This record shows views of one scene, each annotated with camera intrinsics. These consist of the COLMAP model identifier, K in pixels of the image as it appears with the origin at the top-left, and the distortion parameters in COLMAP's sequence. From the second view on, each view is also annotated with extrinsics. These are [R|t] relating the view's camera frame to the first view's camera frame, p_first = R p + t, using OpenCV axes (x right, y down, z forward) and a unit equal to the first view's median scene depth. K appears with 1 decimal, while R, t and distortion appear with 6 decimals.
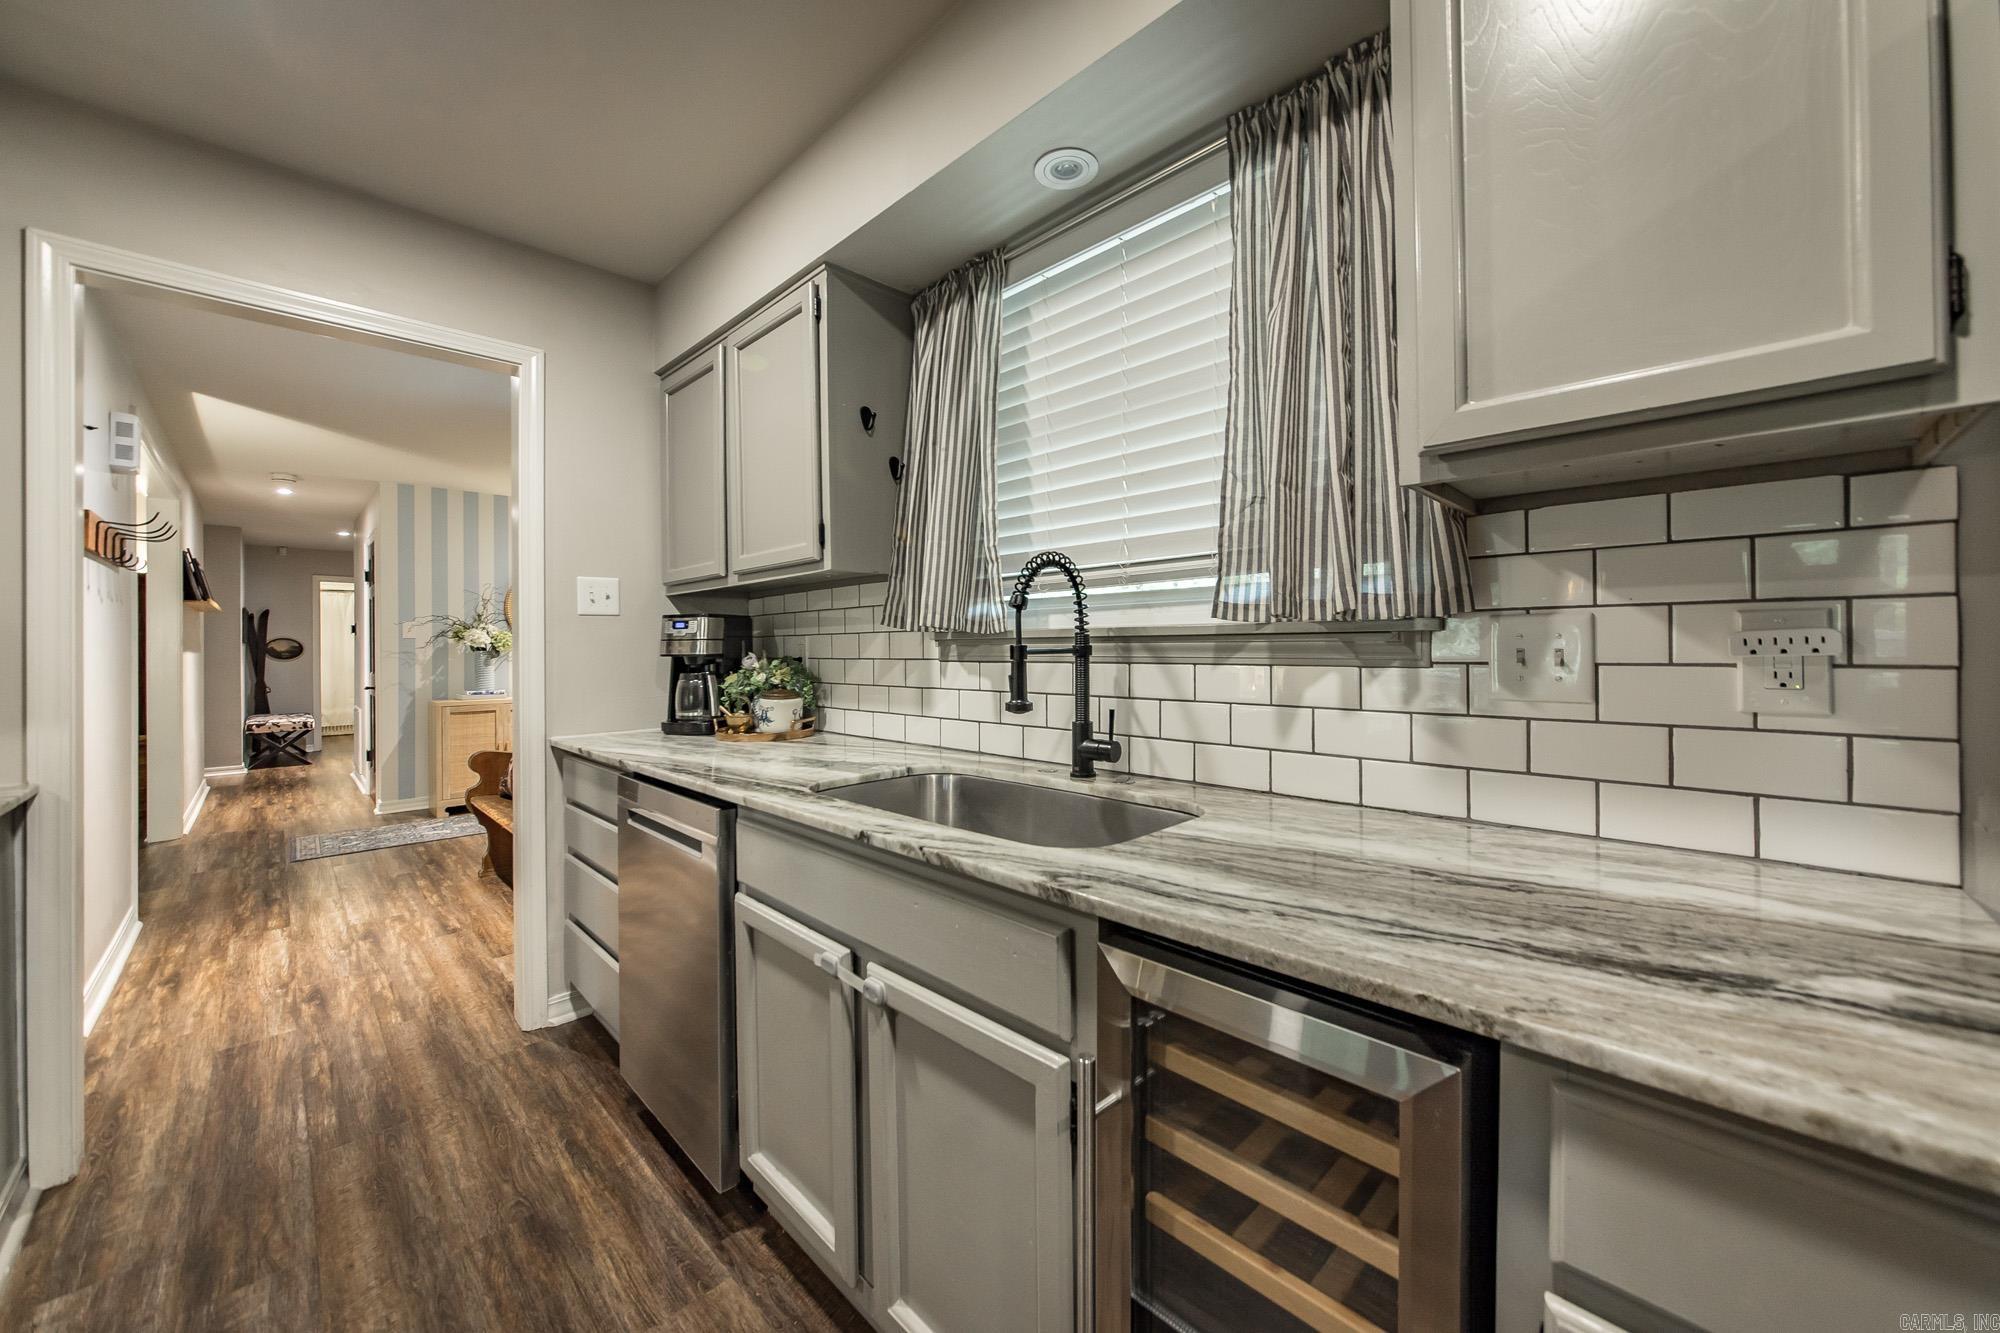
lens RADIAL K [[730.9, 0, 1039.0], [0, 730.9, 635.5], [0, 0, 1]] dist [-0.000462, -0.000039]
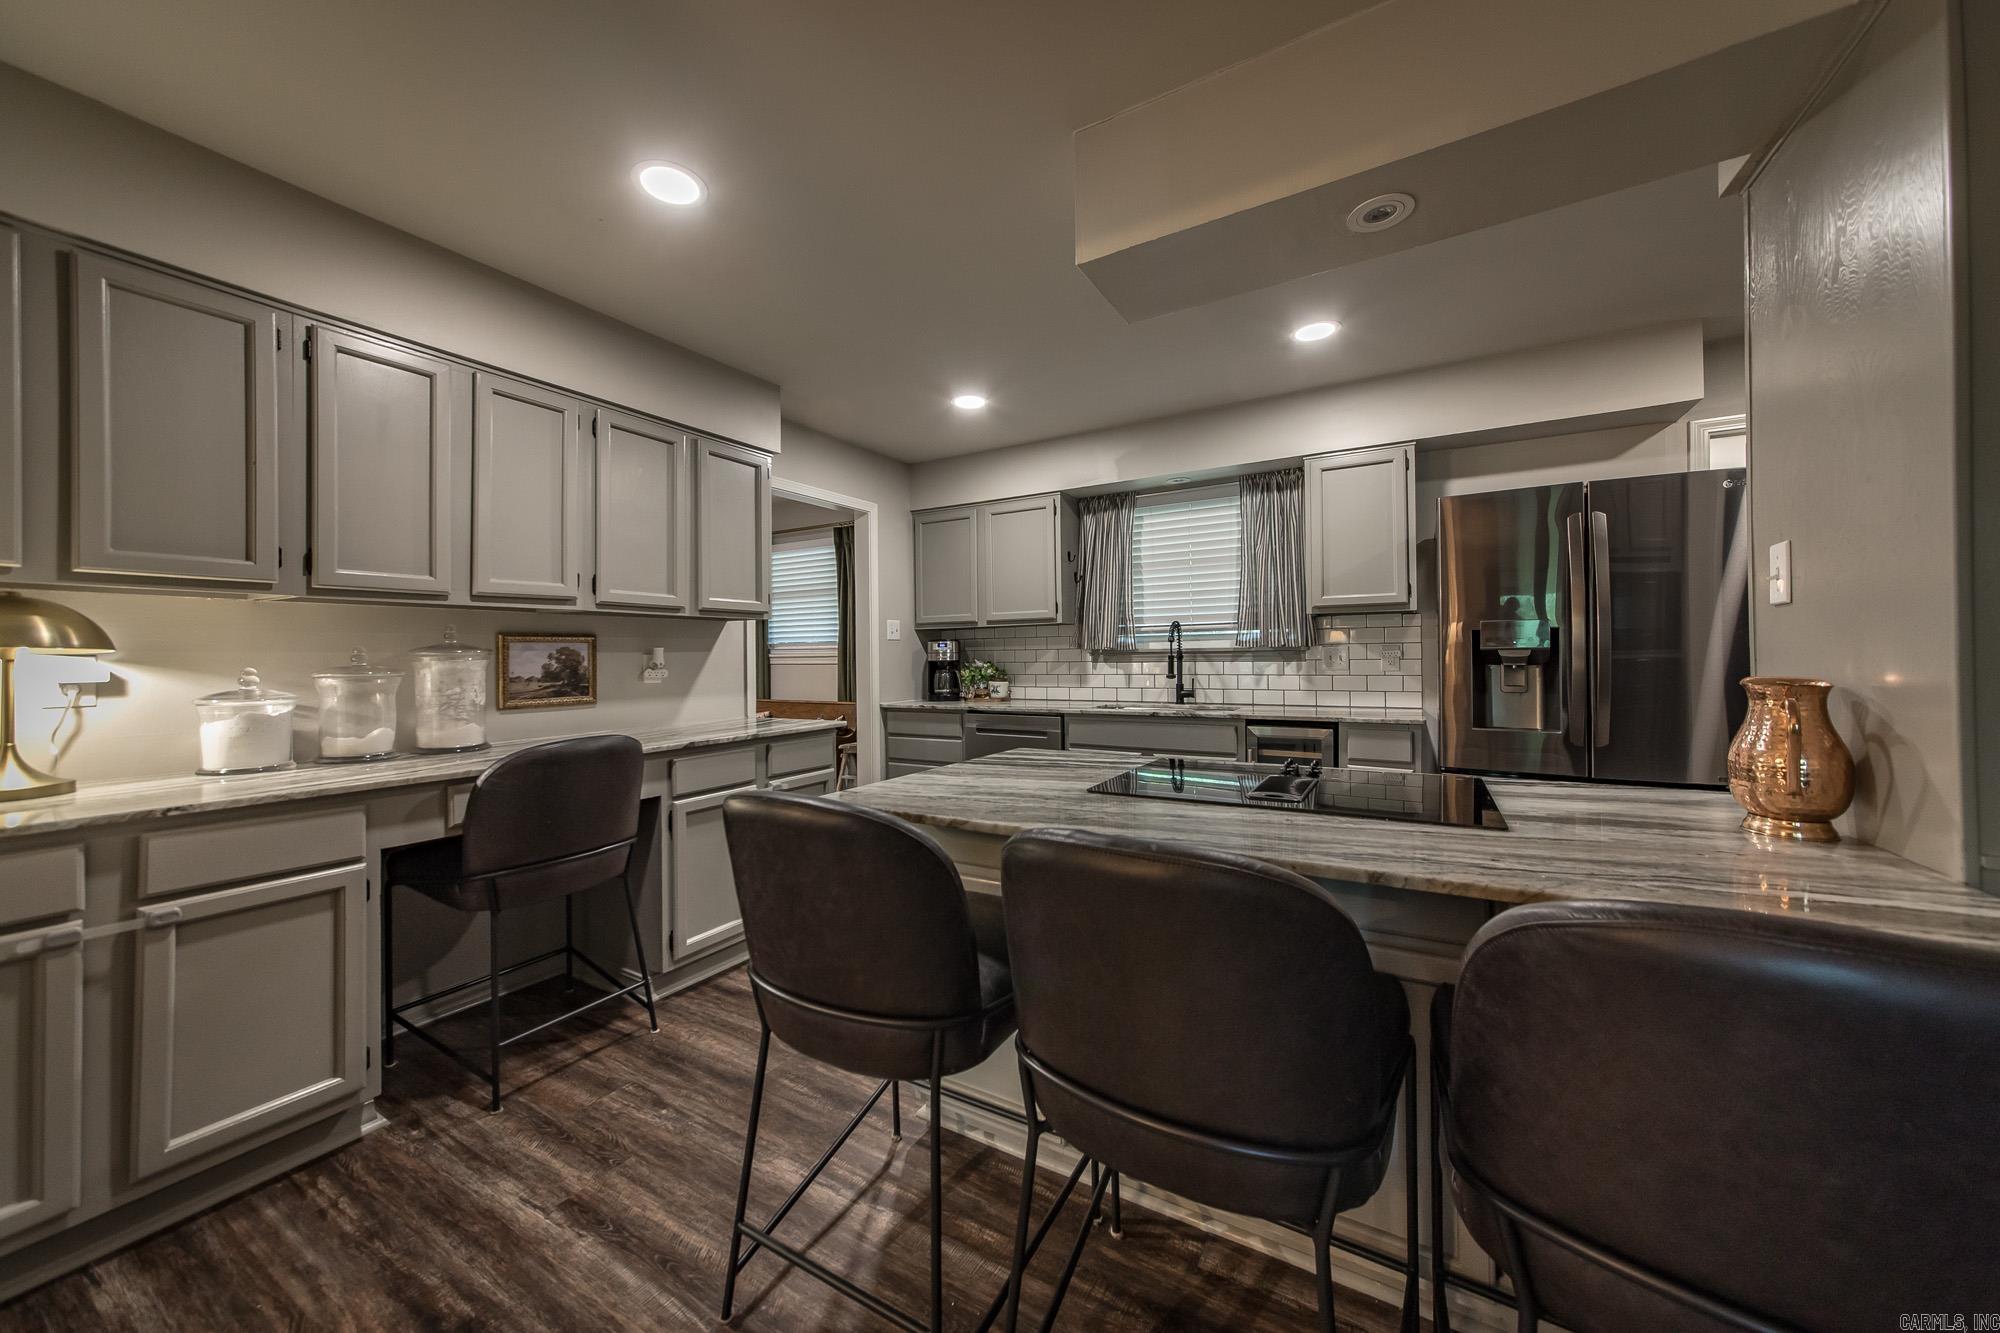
lens RADIAL K [[706.1, 0, 1007.1], [0, 706.1, 651.8], [0, 0, 1]] dist [0.001917, 0.000445]
pose [[0.972870, 0.003584, 0.231327, -1.242020], [-0.003312, 0.999993, -0.001561, 0.008271], [-0.231331, 0.000753, 0.972875, -1.473979]]
